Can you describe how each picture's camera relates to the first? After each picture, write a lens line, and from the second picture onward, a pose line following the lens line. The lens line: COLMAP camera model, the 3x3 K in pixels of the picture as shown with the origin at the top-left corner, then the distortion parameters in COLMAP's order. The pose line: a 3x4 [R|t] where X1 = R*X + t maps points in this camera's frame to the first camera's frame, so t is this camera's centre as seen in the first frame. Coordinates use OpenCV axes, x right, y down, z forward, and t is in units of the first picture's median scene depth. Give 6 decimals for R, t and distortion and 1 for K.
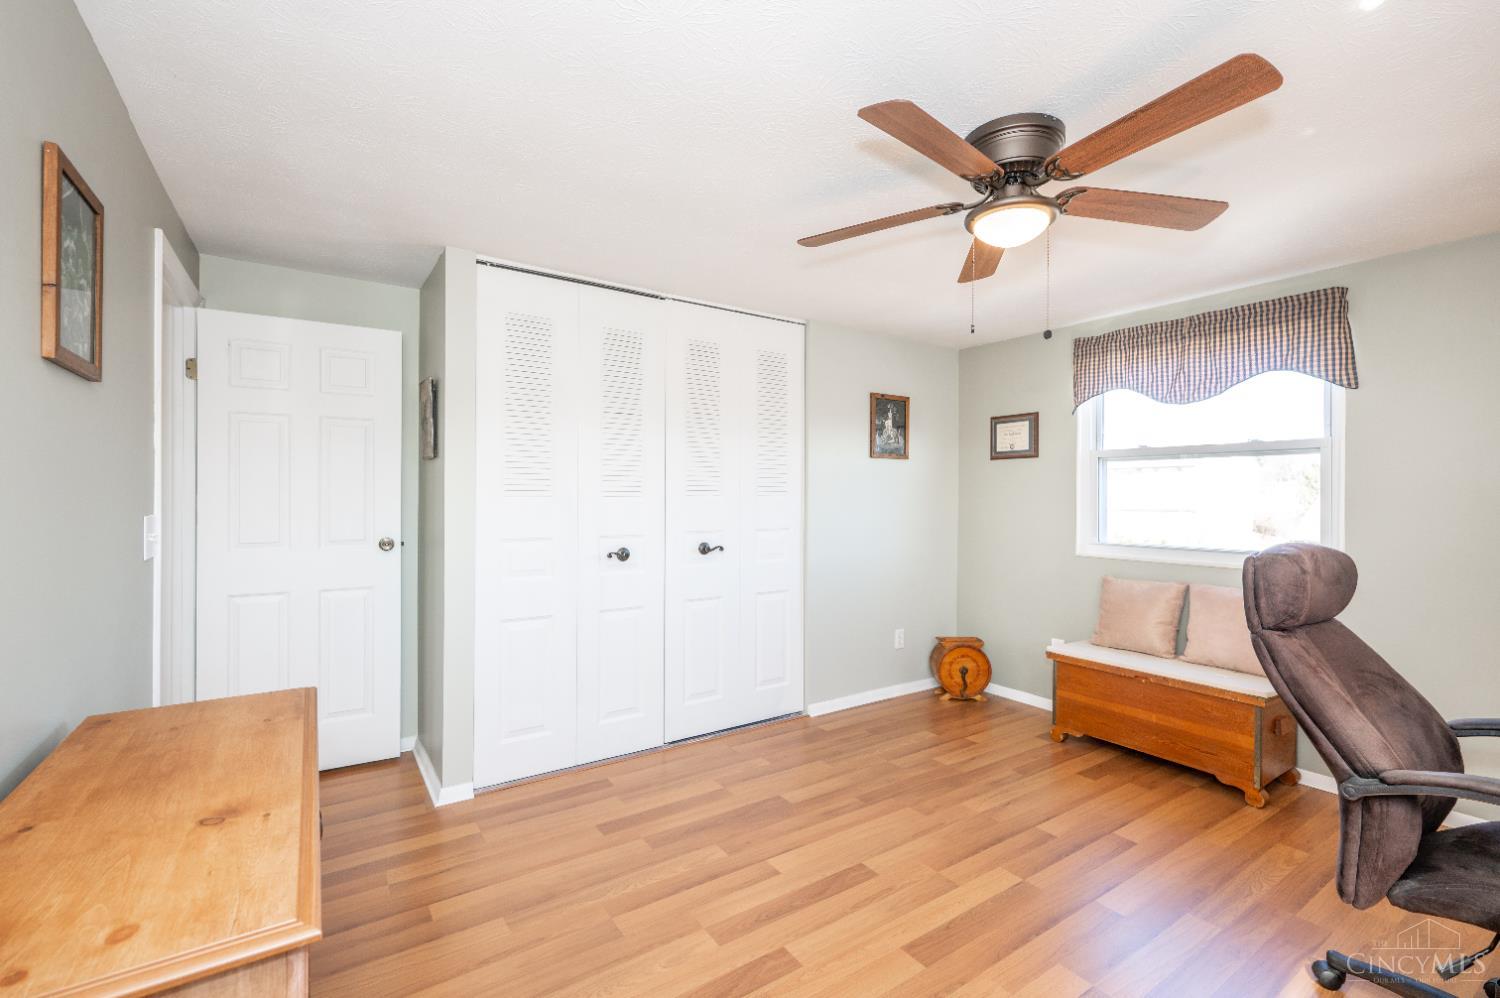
lens RADIAL K [[660.2, 0, 757.3], [0, 660.2, 497.7], [0, 0, 1]] dist [0.002892, 0.000163]
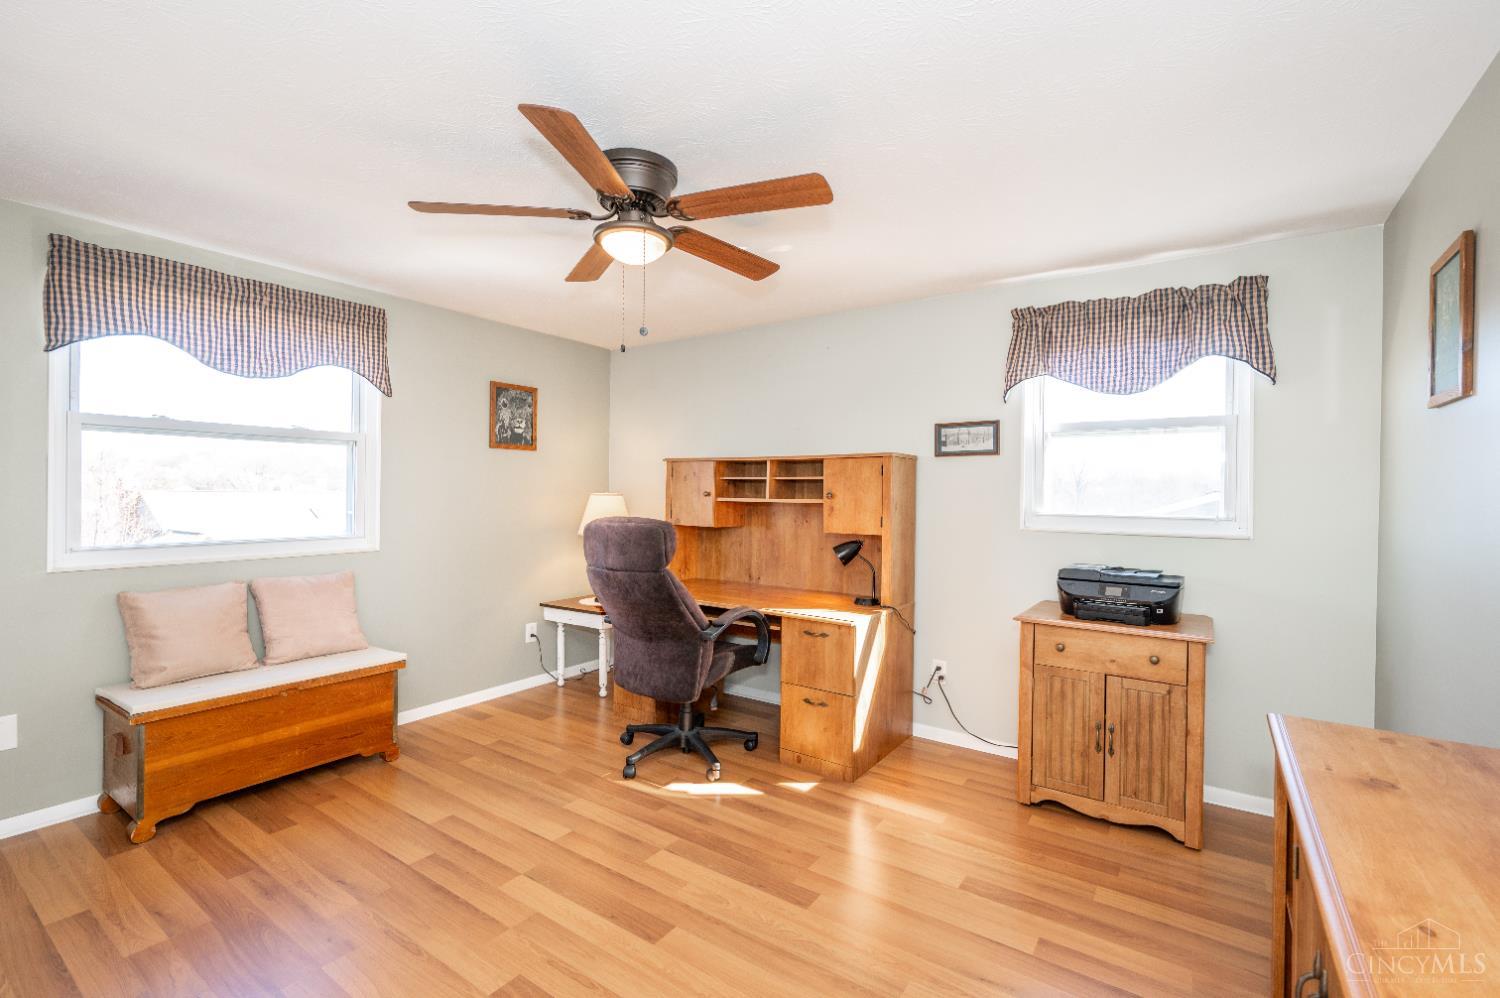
lens RADIAL K [[660.2, 0, 757.5], [0, 660.2, 500.2], [0, 0, 1]] dist [0.002892, 0.000163]
pose [[-0.372139, -0.020523, 0.927950, -0.461766], [-0.010602, 0.999784, 0.017860, -0.001543], [-0.928116, -0.003192, -0.372276, 0.760699]]
